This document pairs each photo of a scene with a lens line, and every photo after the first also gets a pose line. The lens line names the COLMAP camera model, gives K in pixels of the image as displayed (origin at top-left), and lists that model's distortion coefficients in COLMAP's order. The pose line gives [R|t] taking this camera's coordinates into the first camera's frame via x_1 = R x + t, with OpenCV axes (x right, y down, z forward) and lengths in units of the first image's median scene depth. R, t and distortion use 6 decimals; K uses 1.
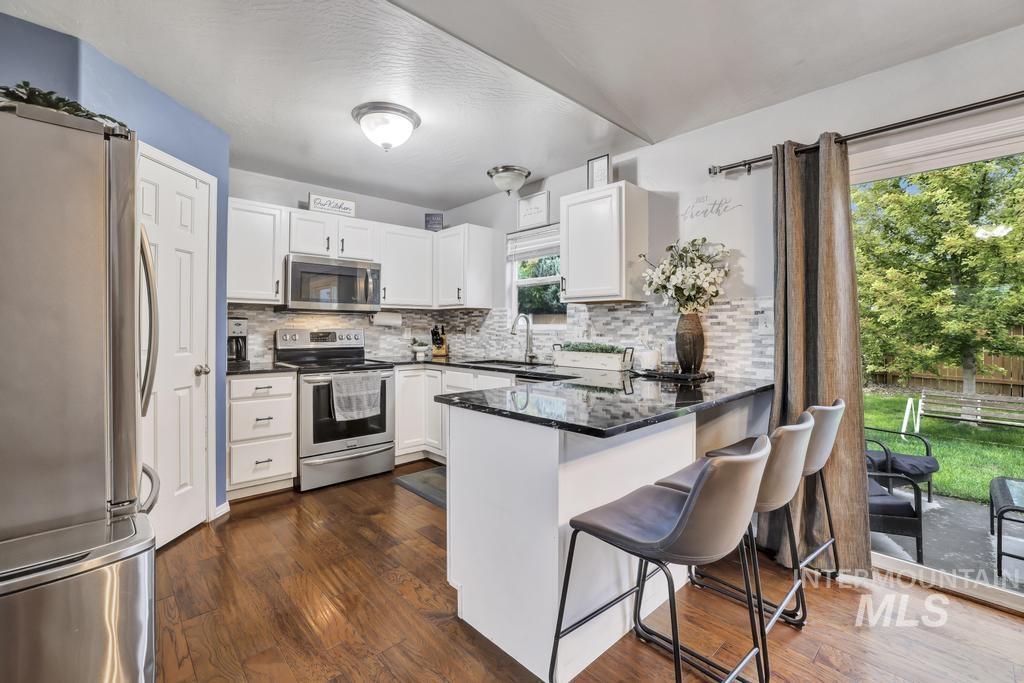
lens RADIAL K [[445.9, 0, 507.9], [0, 445.9, 326.9], [0, 0, 1]] dist [-0.046207, 0.017909]
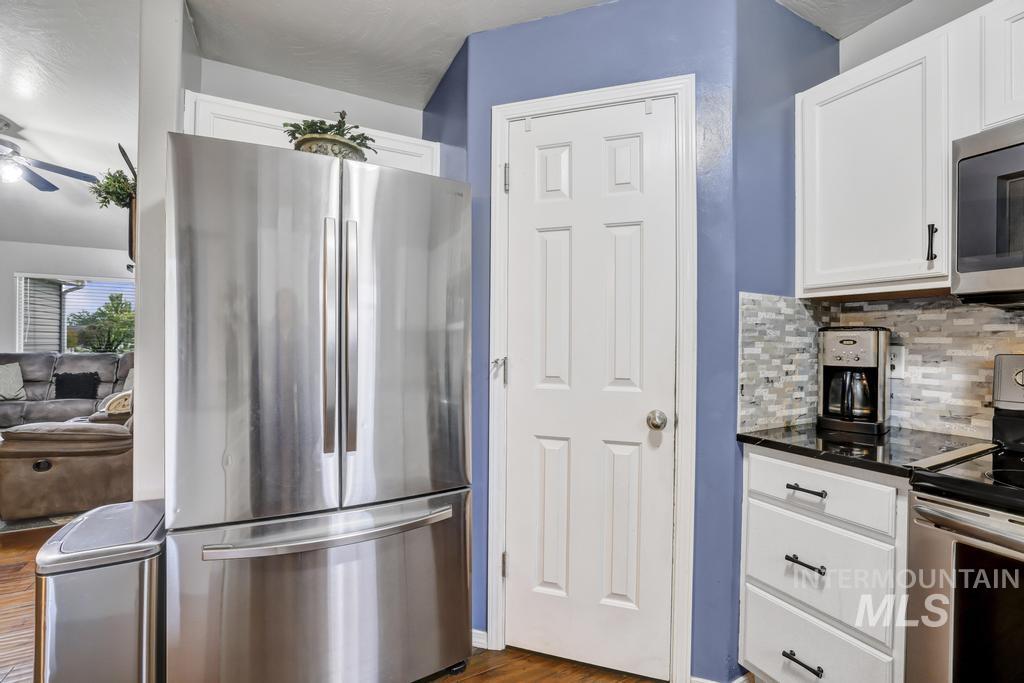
lens RADIAL K [[442.1, 0, 508.2], [0, 442.1, 334.1], [0, 0, 1]] dist [-0.048718, 0.017543]
pose [[-0.283923, -0.019808, -0.958642, -0.066554], [-0.006756, 0.999803, -0.018658, -0.002697], [0.958823, 0.001180, -0.284001, 0.779212]]
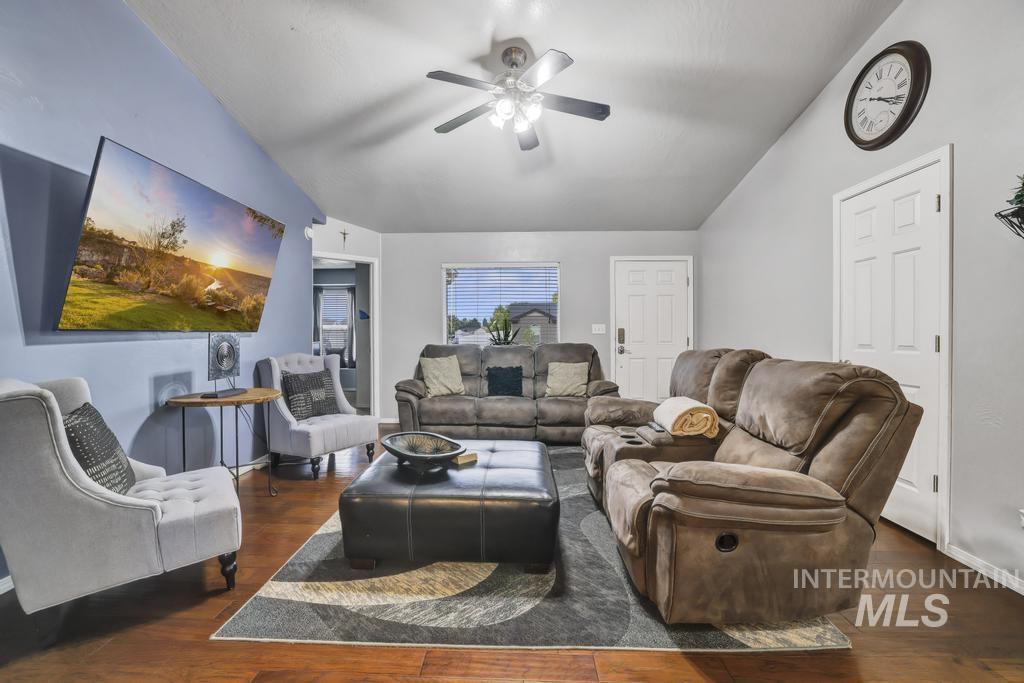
lens RADIAL K [[442.1, 0, 508.2], [0, 442.1, 334.1], [0, 0, 1]] dist [-0.048718, 0.017543]
pose [[-0.702911, 0.002803, -0.711272, -0.095018], [0.001568, 0.999996, 0.002392, 0.009445], [0.711276, 0.000566, -0.702912, -0.161007]]
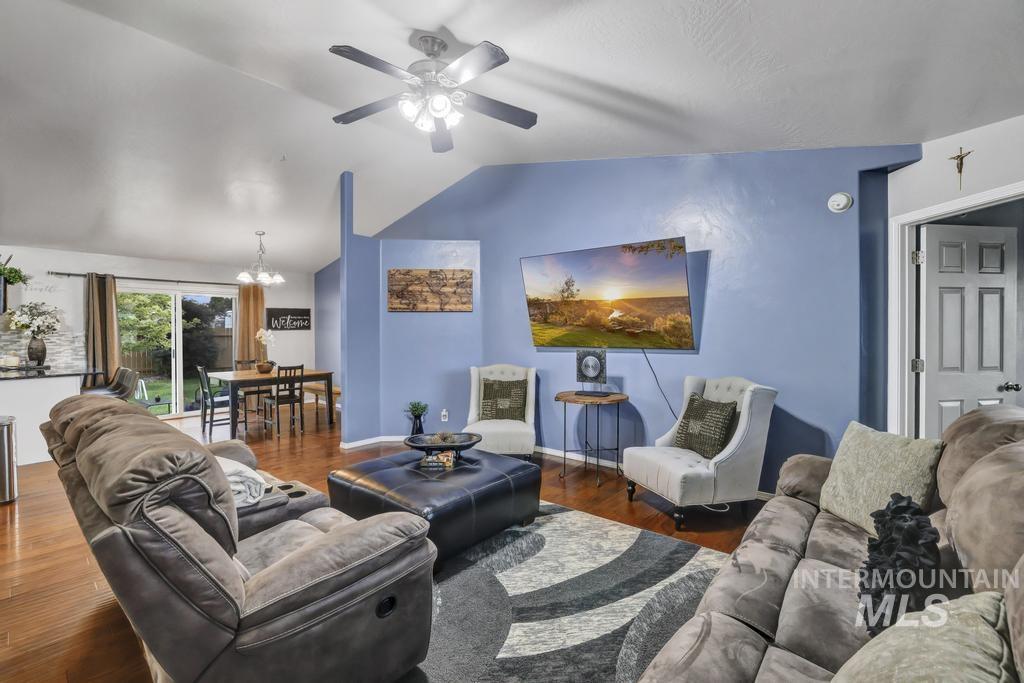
lens RADIAL K [[442.1, 0, 508.2], [0, 442.1, 334.1], [0, 0, 1]] dist [-0.048718, 0.017543]
pose [[-0.107502, -0.009936, 0.994155, -1.534305], [0.003424, 0.999940, 0.010364, -0.051742], [-0.994199, 0.004518, -0.107462, -0.838488]]
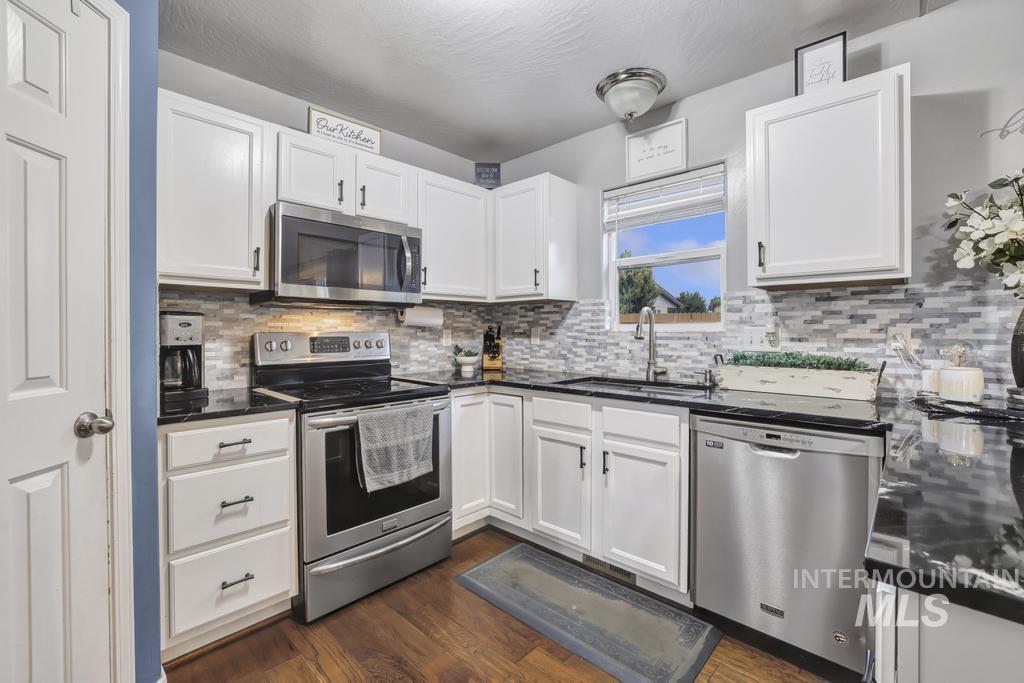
lens RADIAL K [[442.1, 0, 508.2], [0, 442.1, 334.1], [0, 0, 1]] dist [-0.048718, 0.017543]
pose [[0.997968, -0.004755, 0.063536, -0.240348], [0.004076, 0.999933, 0.010802, 0.002387], [-0.063583, -0.010521, 0.997921, 0.425512]]
